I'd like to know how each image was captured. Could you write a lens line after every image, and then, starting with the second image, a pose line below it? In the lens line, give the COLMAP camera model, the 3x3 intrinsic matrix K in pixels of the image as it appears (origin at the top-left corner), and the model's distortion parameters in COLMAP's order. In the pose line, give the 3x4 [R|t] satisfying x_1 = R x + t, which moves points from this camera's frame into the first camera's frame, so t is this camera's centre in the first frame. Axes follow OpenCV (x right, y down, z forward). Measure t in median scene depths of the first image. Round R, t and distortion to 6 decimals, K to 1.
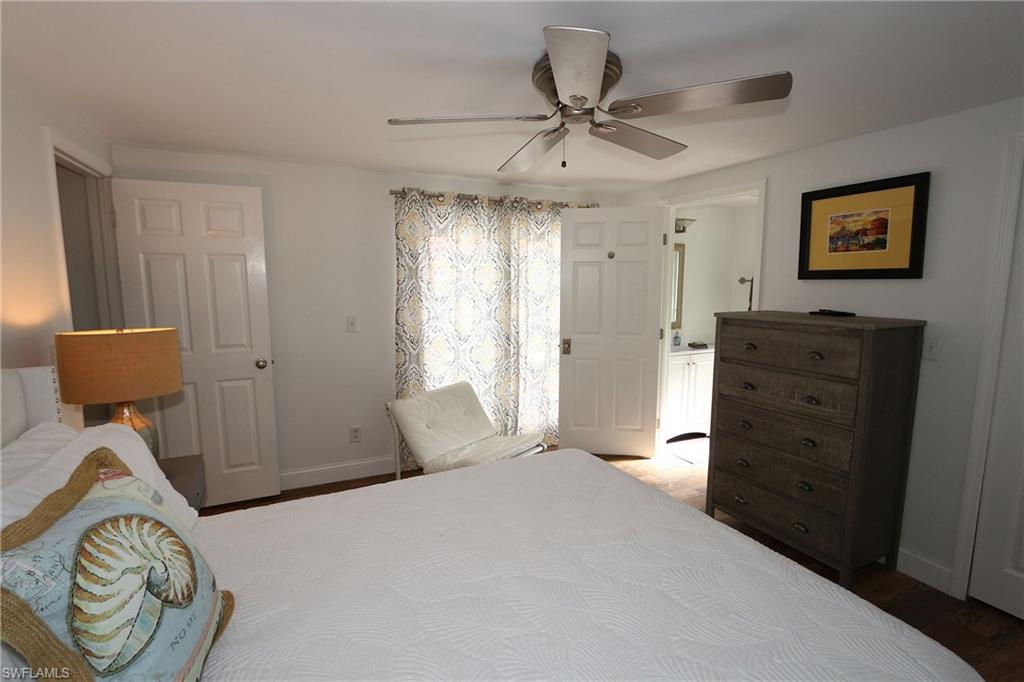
lens RADIAL K [[477.1, 0, 506.7], [0, 477.1, 335.9], [0, 0, 1]] dist [-0.017595, 0.002380]
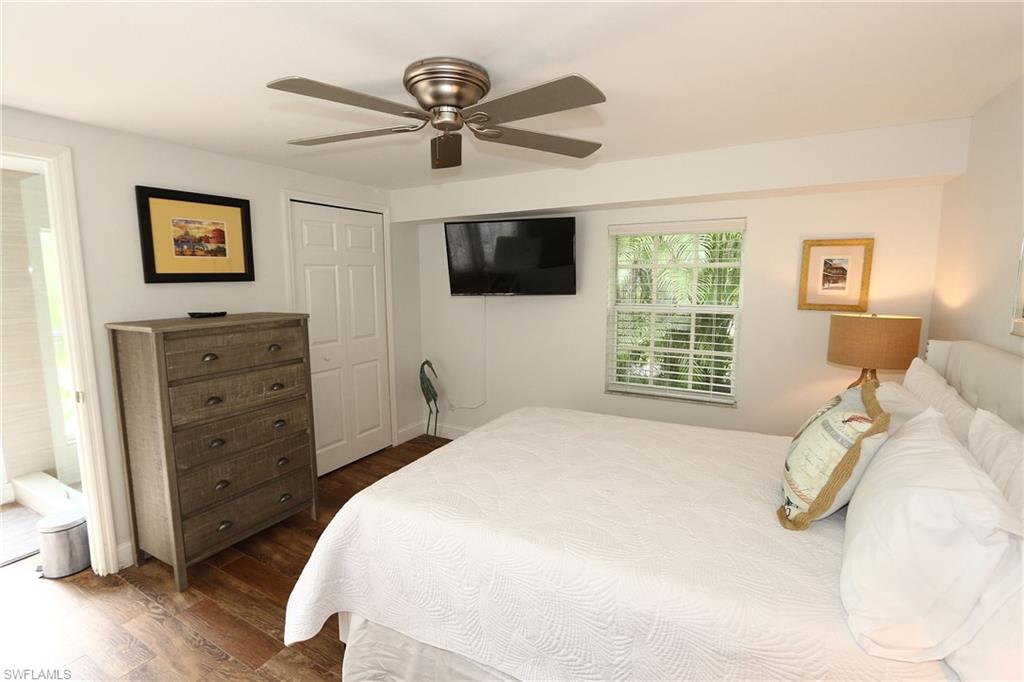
lens RADIAL K [[477.1, 0, 510.5], [0, 477.1, 341.4], [0, 0, 1]] dist [-0.017595, 0.002380]
pose [[-0.567668, -0.102730, 0.816823, -0.556736], [0.107991, 0.974319, 0.197588, -0.126392], [-0.816144, 0.200374, -0.541996, 1.039184]]
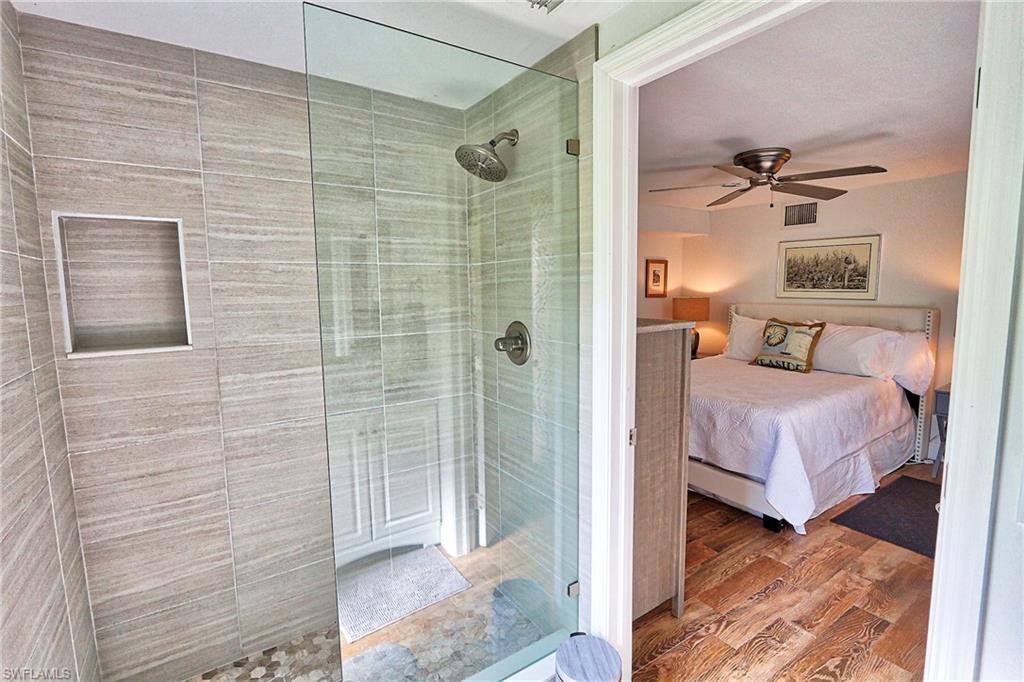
lens RADIAL K [[477.1, 0, 514.8], [0, 477.1, 339.3], [0, 0, 1]] dist [-0.017595, 0.002380]
pose [[-0.988860, 0.030632, -0.145663, 0.871989], [-0.003905, 0.972920, 0.231110, -0.200041], [0.148798, 0.229105, -0.961962, 1.792382]]
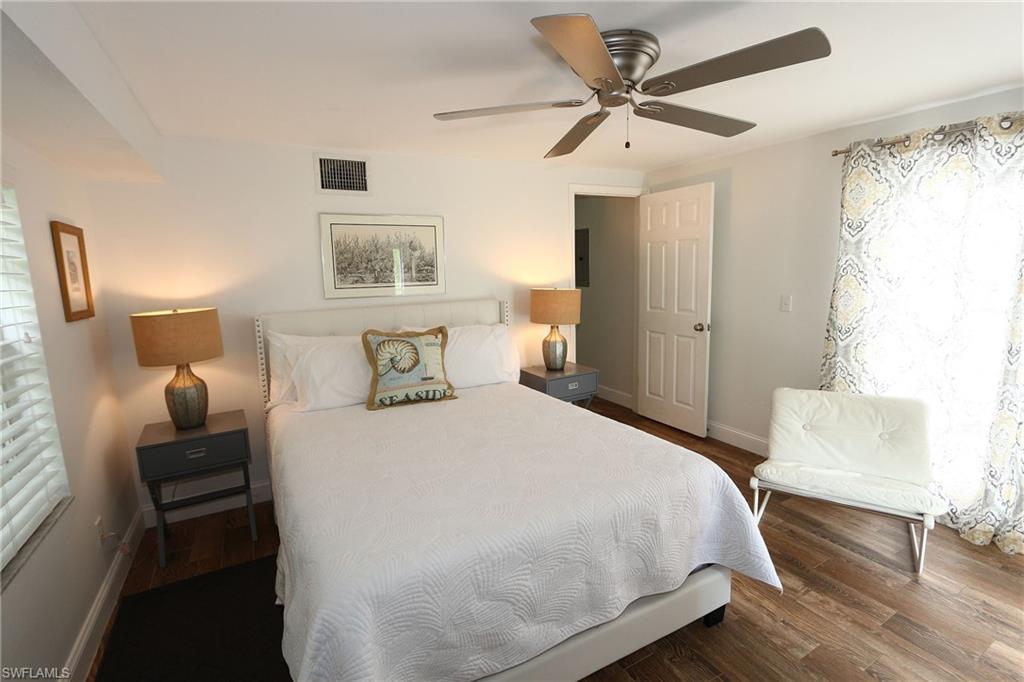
lens RADIAL K [[477.1, 0, 509.2], [0, 477.1, 335.5], [0, 0, 1]] dist [-0.017595, 0.002380]
pose [[0.048799, 0.143334, -0.988471, 0.812985], [-0.093957, 0.985920, 0.138326, -0.053704], [0.994380, 0.086124, 0.061580, 0.515326]]
